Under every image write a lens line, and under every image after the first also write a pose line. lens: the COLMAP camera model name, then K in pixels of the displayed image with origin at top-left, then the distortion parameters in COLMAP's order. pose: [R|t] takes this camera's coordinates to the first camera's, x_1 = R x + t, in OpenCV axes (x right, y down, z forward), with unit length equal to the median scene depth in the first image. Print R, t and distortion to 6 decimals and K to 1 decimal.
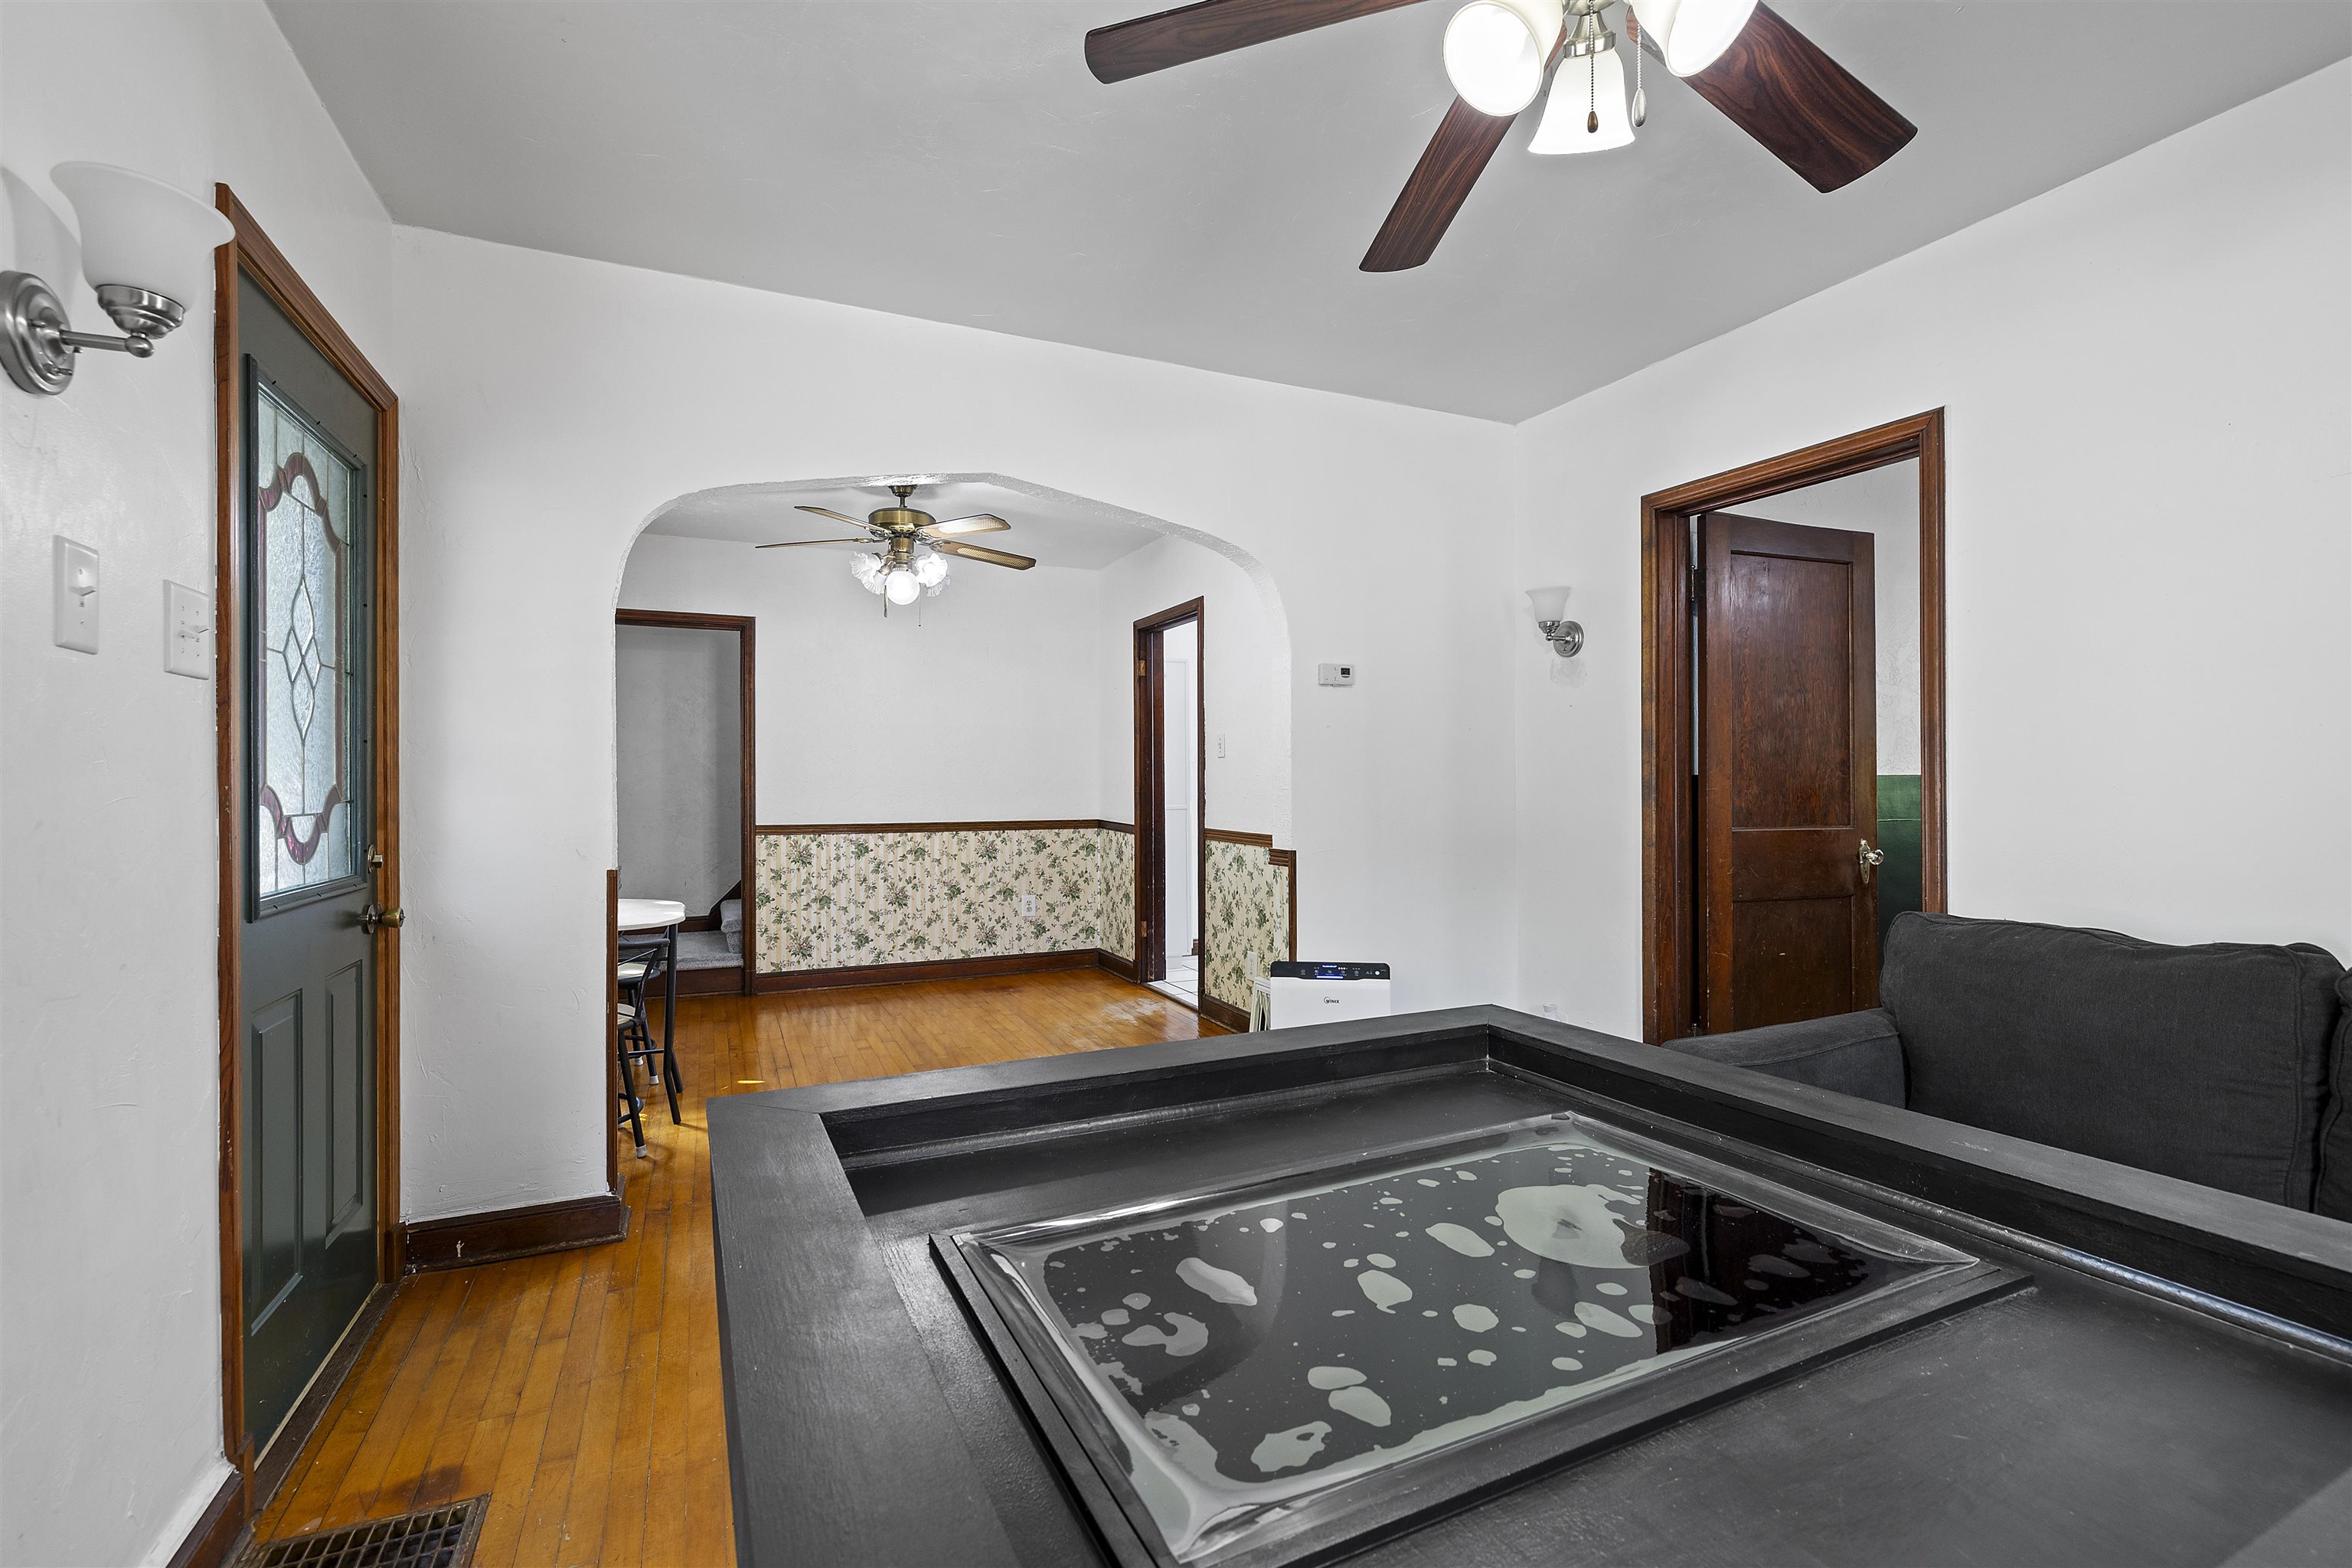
lens RADIAL K [[1010.2, 0, 1180.2], [0, 1010.2, 768.8], [0, 0, 1]] dist [0.001856, -0.000003]
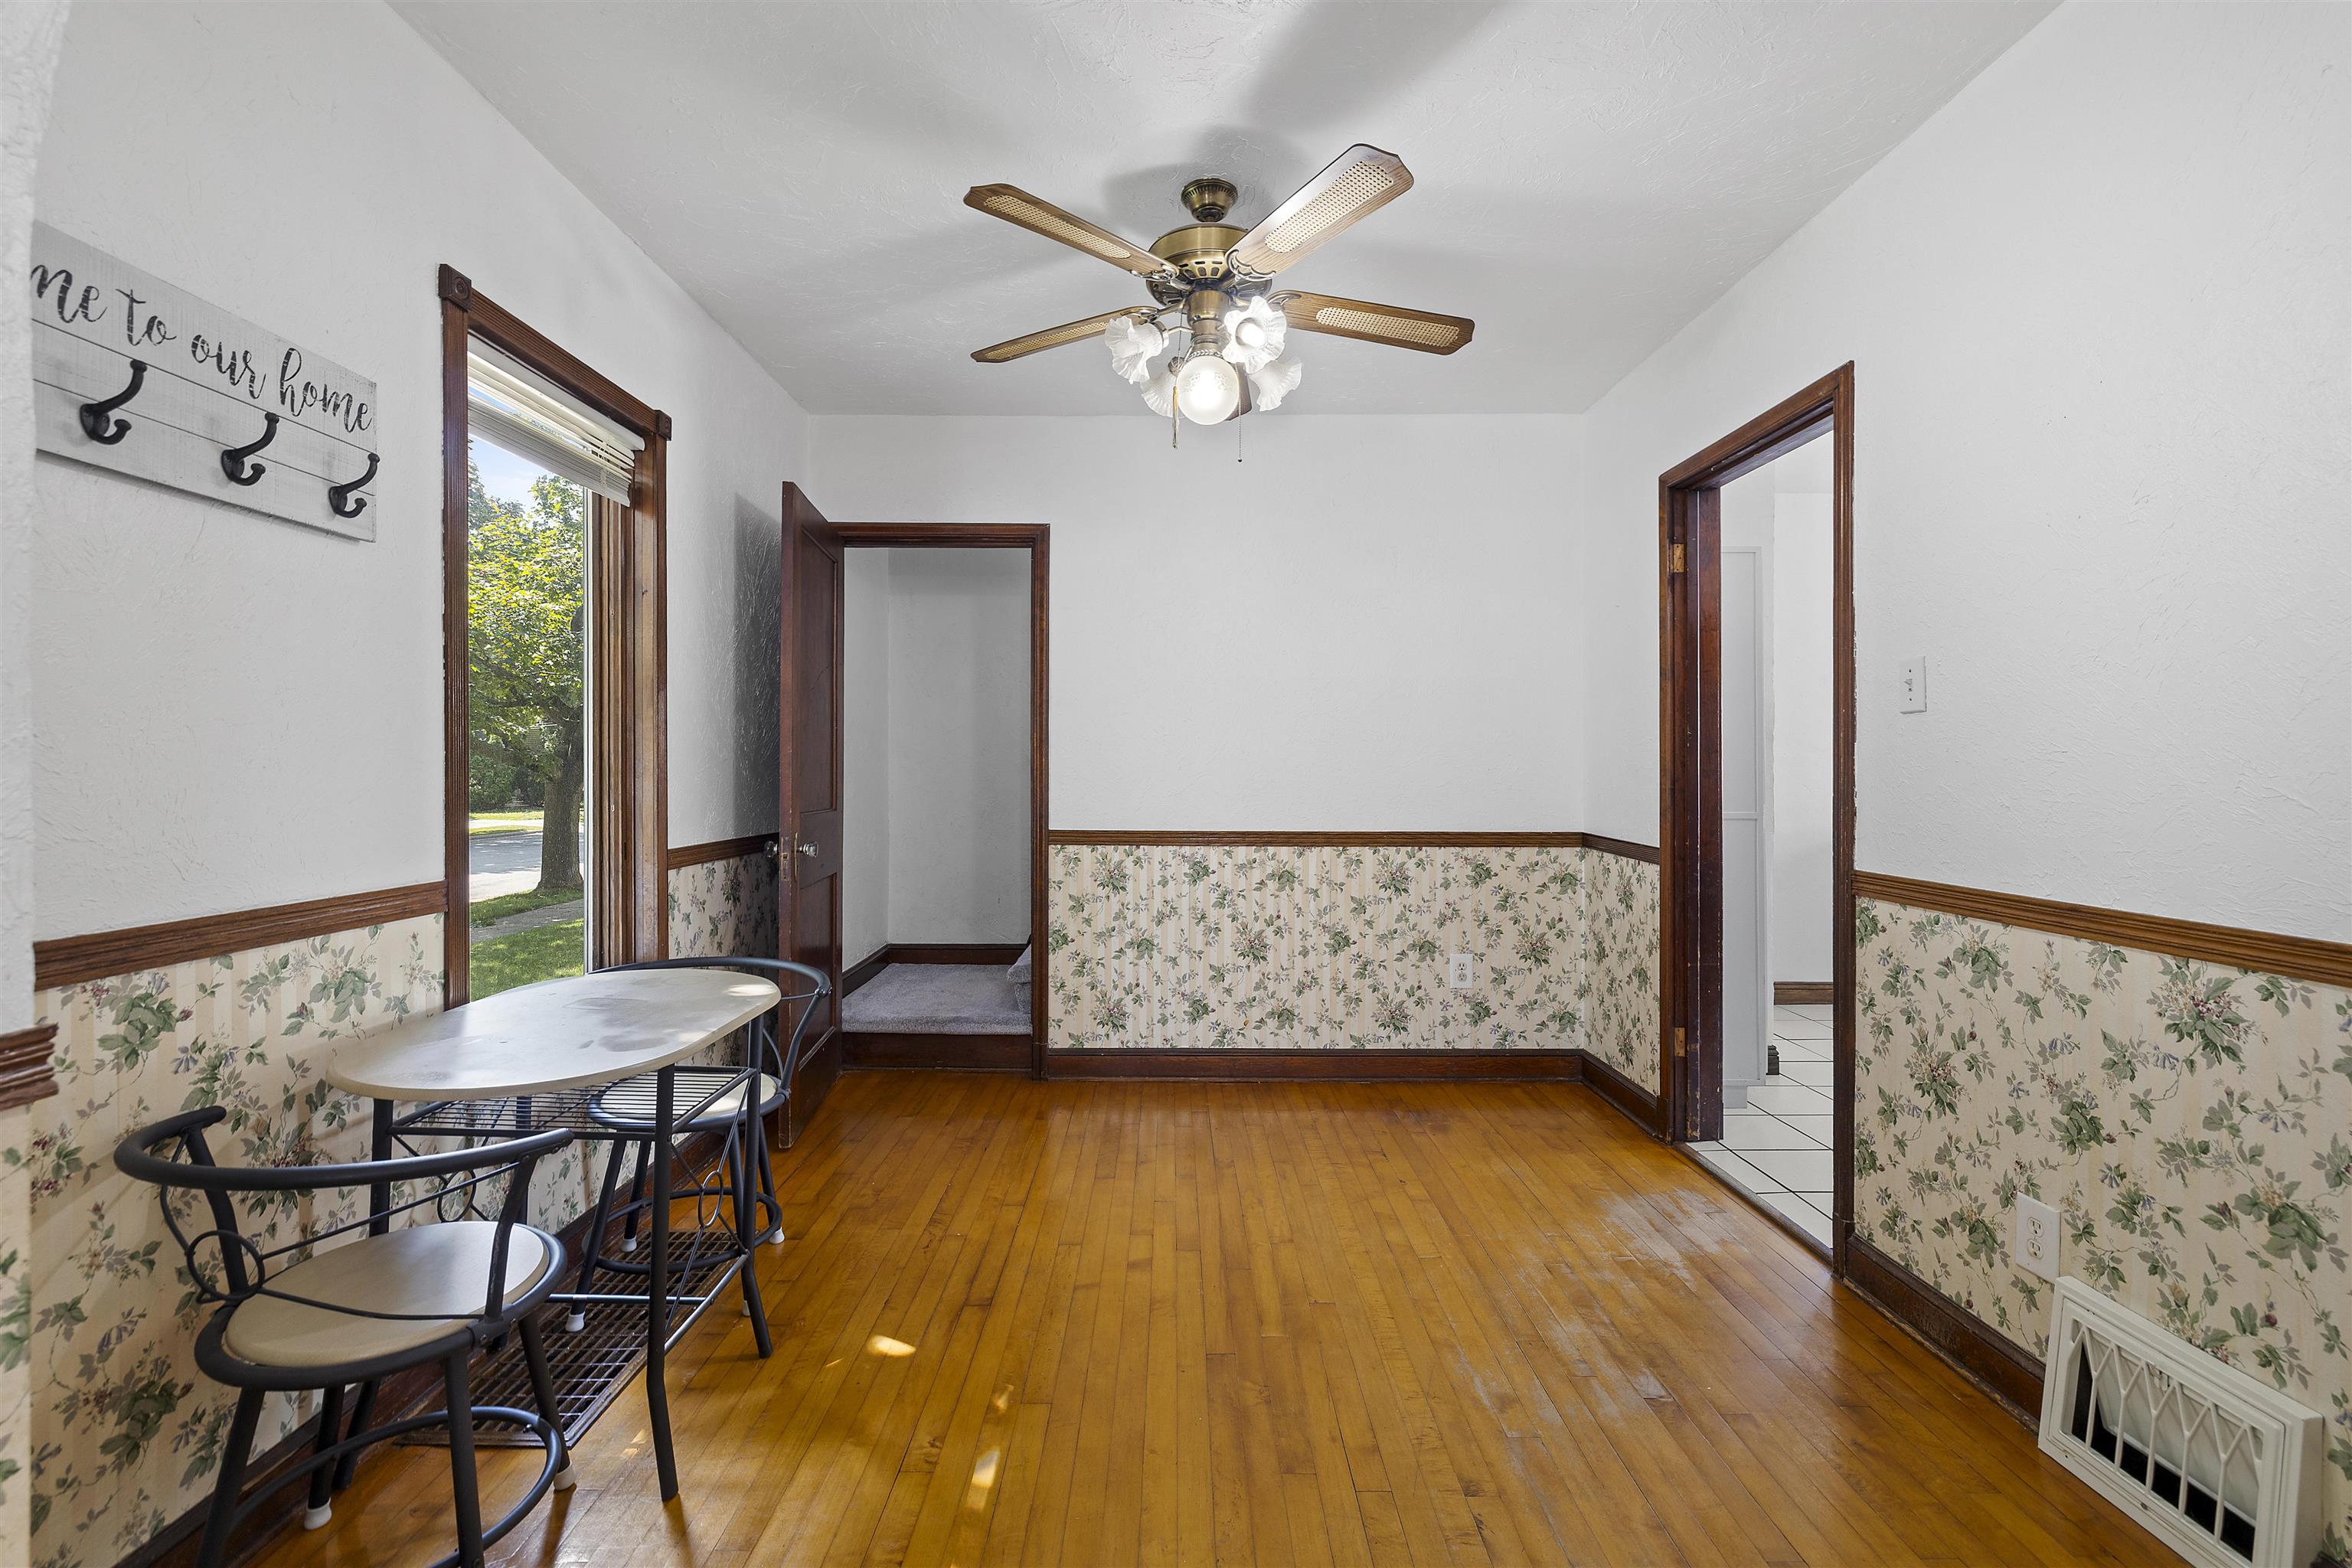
lens RADIAL K [[1010.2, 0, 1180.2], [0, 1010.2, 768.8], [0, 0, 1]] dist [0.001856, -0.000003]
pose [[0.909845, 0.004533, -0.414924, -0.054796], [-0.000078, 0.999942, 0.010753, 0.007030], [0.414949, -0.009751, 0.909792, 0.397291]]
